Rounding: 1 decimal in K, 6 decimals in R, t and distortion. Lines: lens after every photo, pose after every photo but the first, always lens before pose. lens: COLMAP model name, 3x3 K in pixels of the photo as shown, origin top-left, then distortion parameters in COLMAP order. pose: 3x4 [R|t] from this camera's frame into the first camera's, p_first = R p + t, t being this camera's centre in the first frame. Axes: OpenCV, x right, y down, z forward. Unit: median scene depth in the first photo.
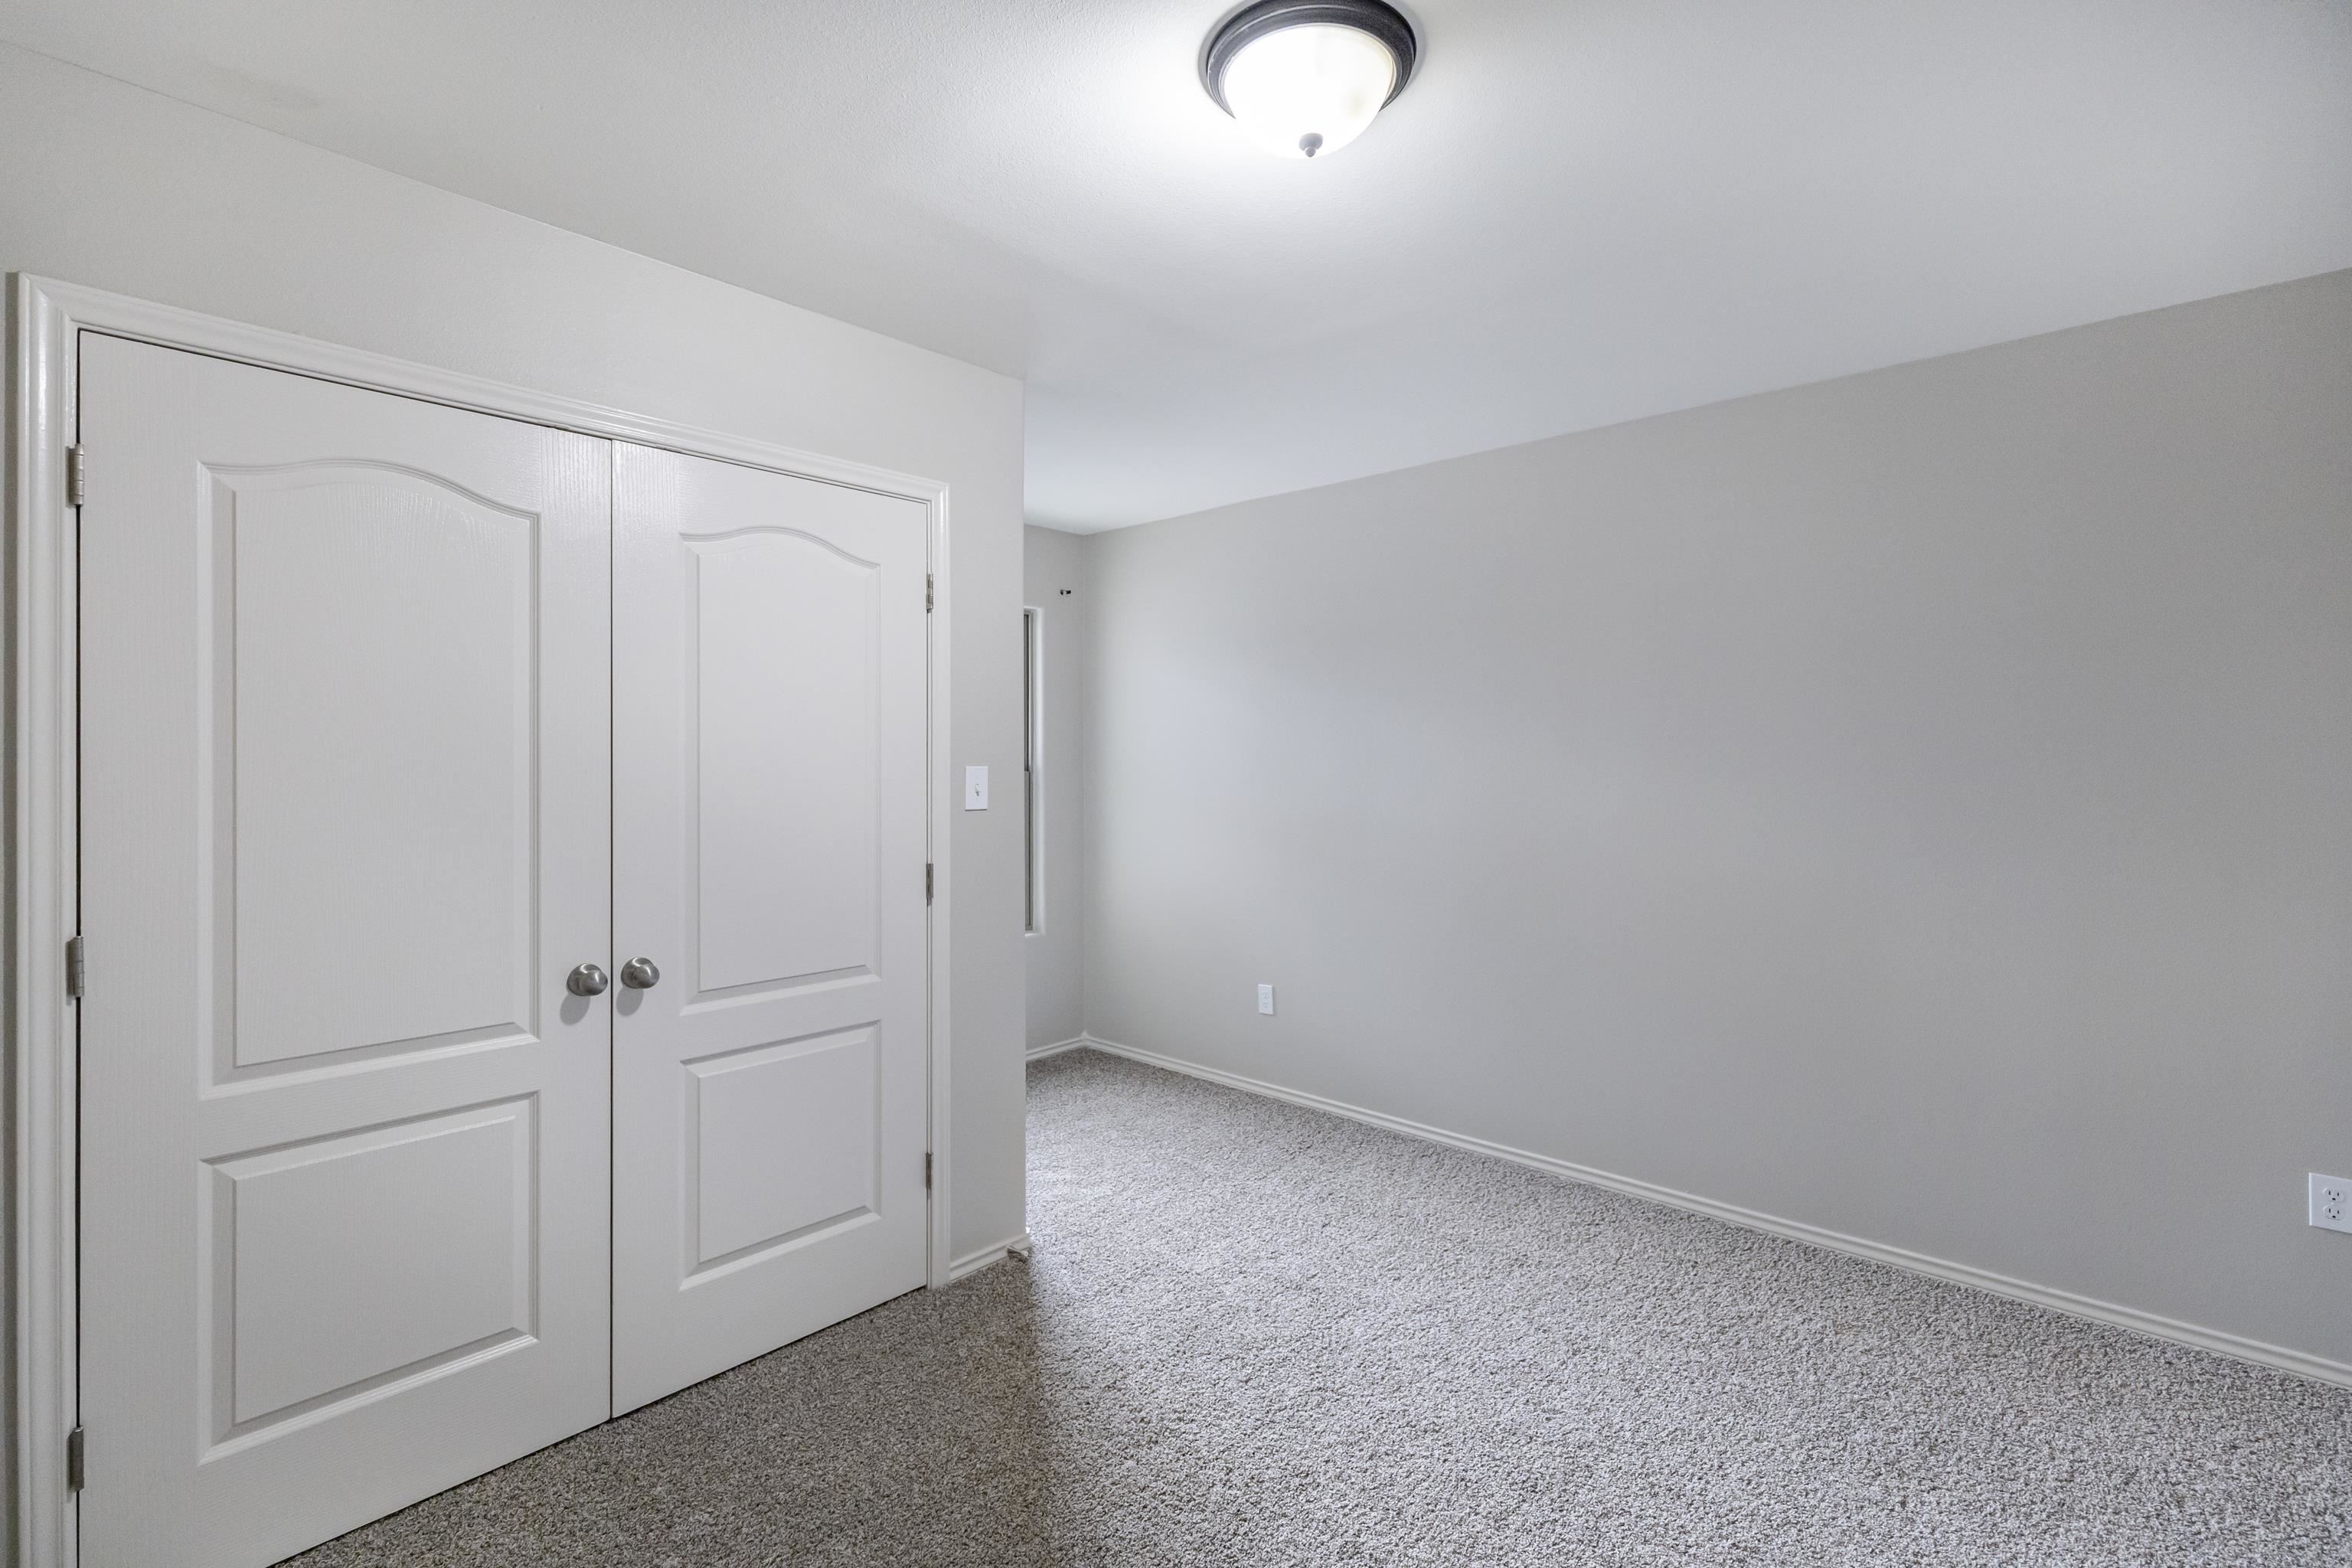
lens RADIAL K [[1042.0, 0, 1168.3], [0, 1042.0, 754.4], [0, 0, 1]] dist [0.002685, 0.000054]
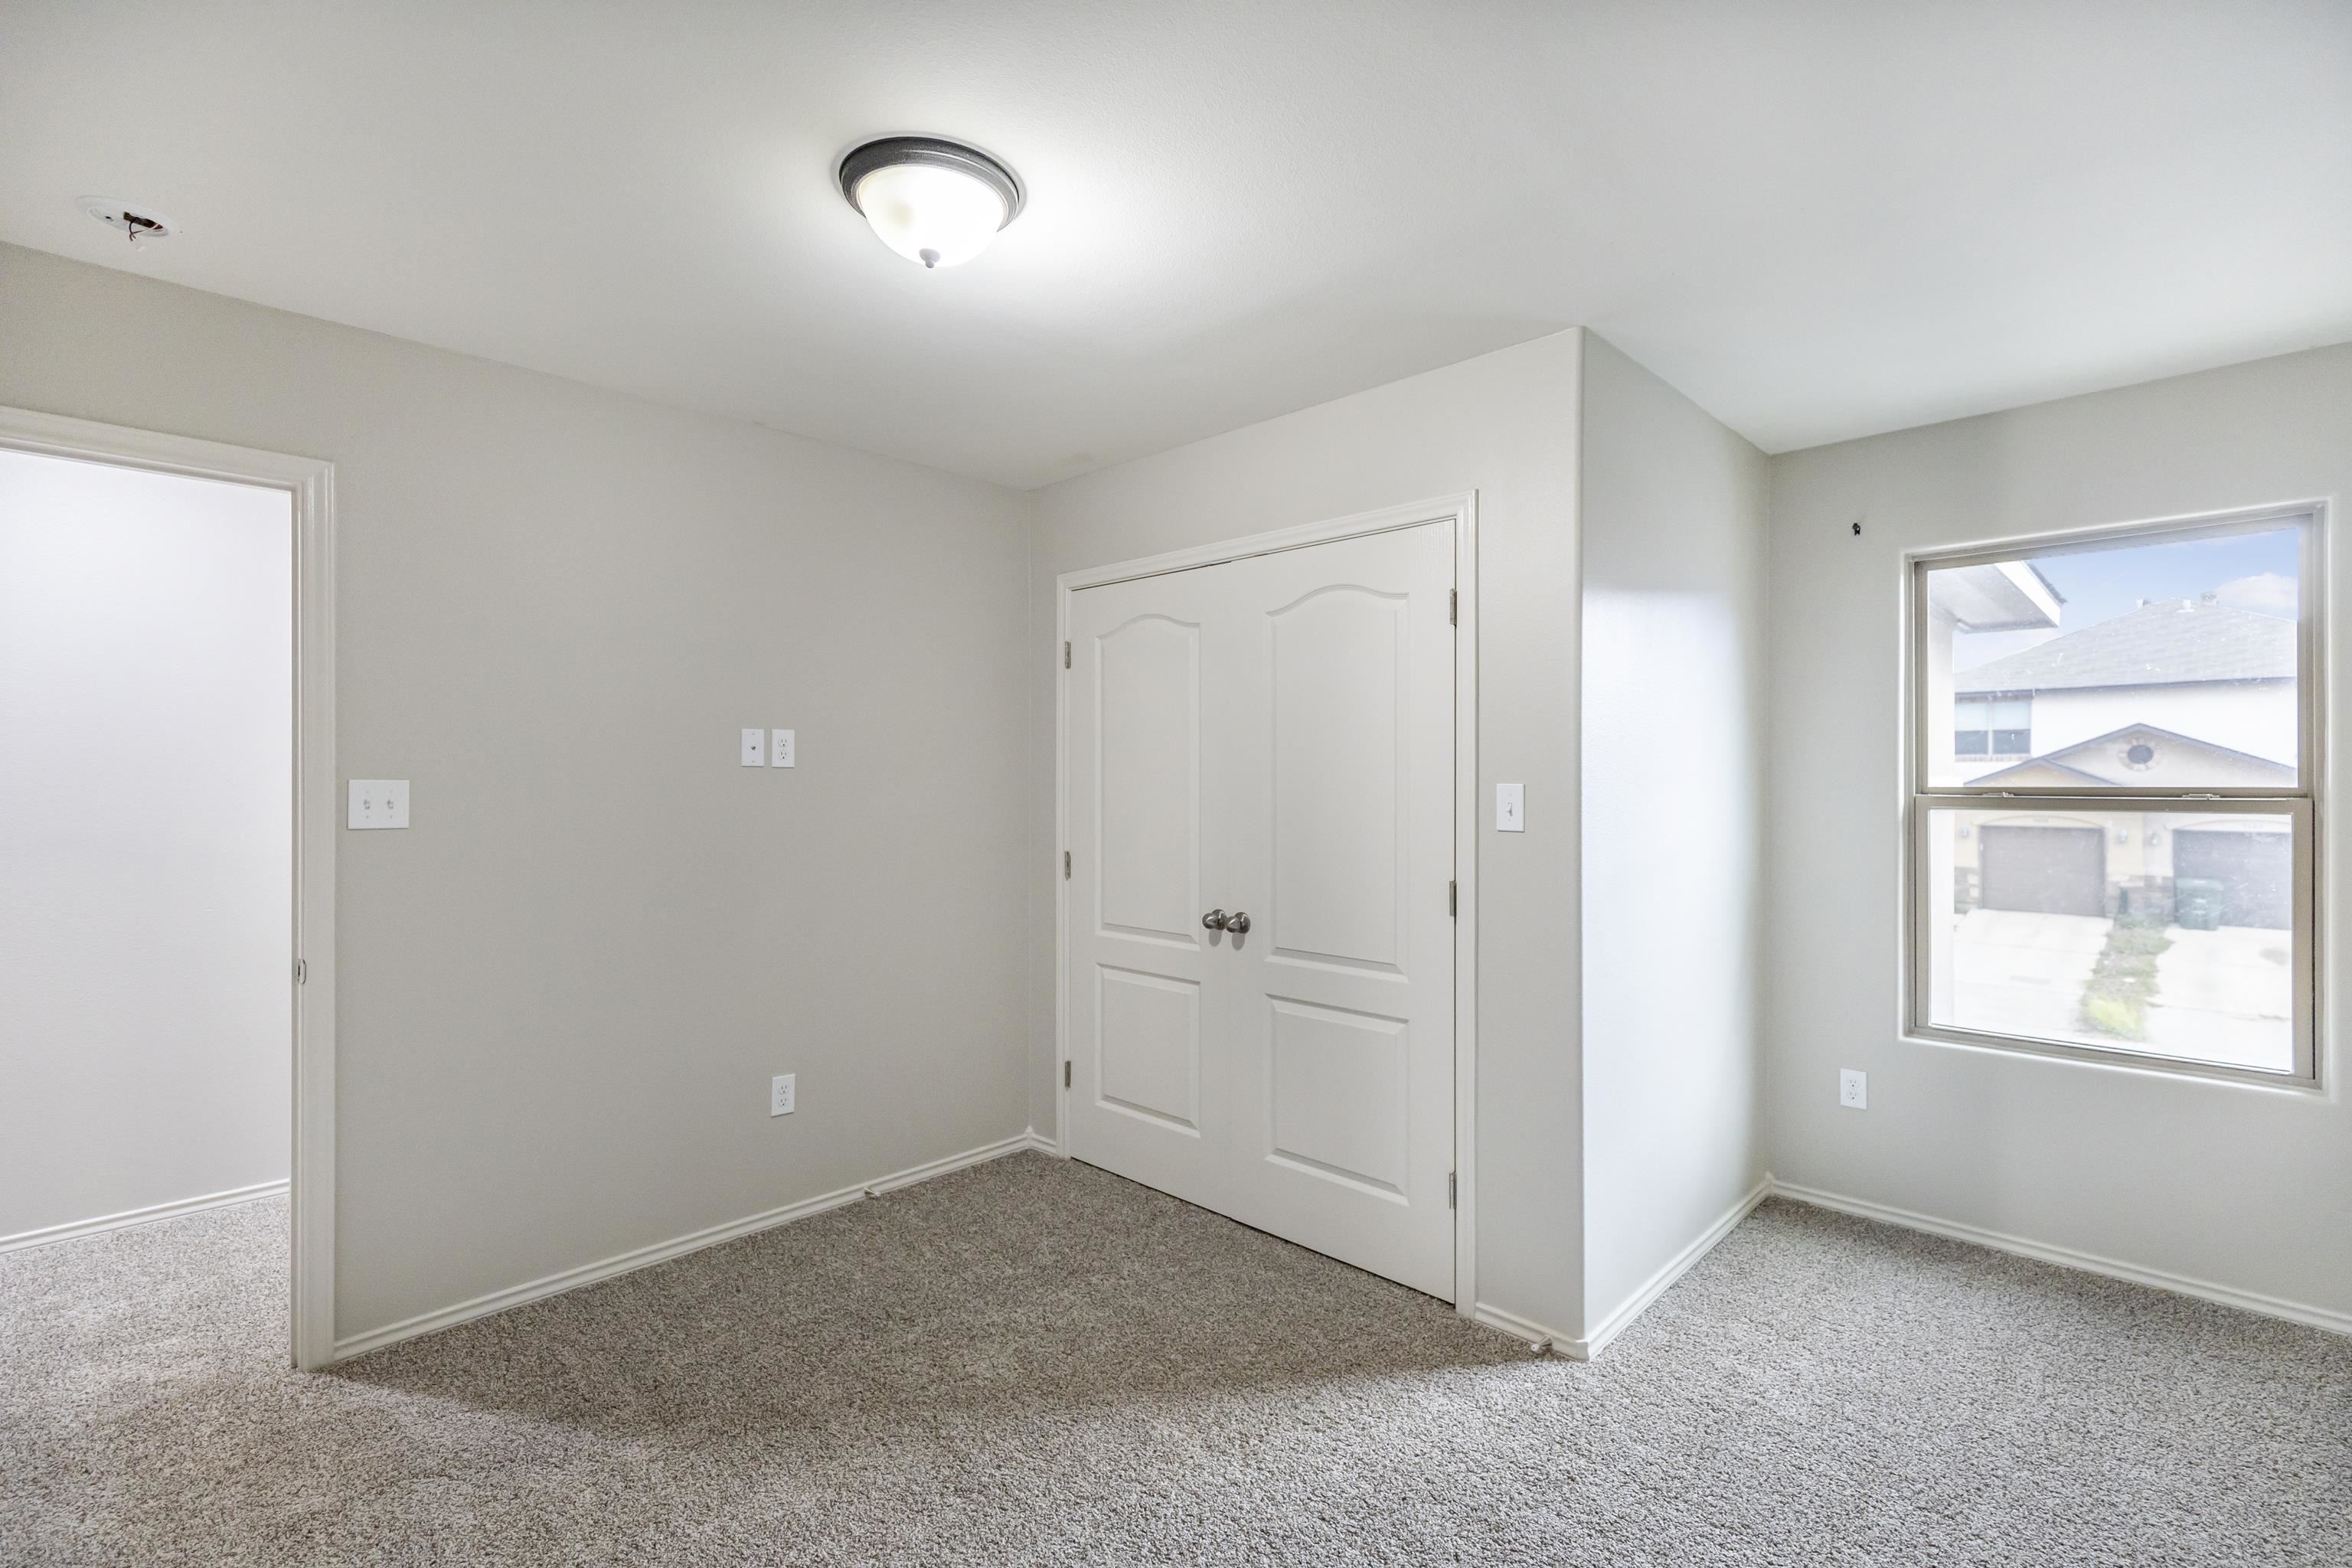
lens RADIAL K [[1060.4, 0, 1176.0], [0, 1060.4, 784.0], [0, 0, 1]] dist [0.000764, -0.000022]
pose [[-0.002696, 0.006686, -0.999974, 0.915006], [0.002023, 0.999976, 0.006681, 0.006427], [0.999994, -0.002005, -0.002710, 0.868086]]
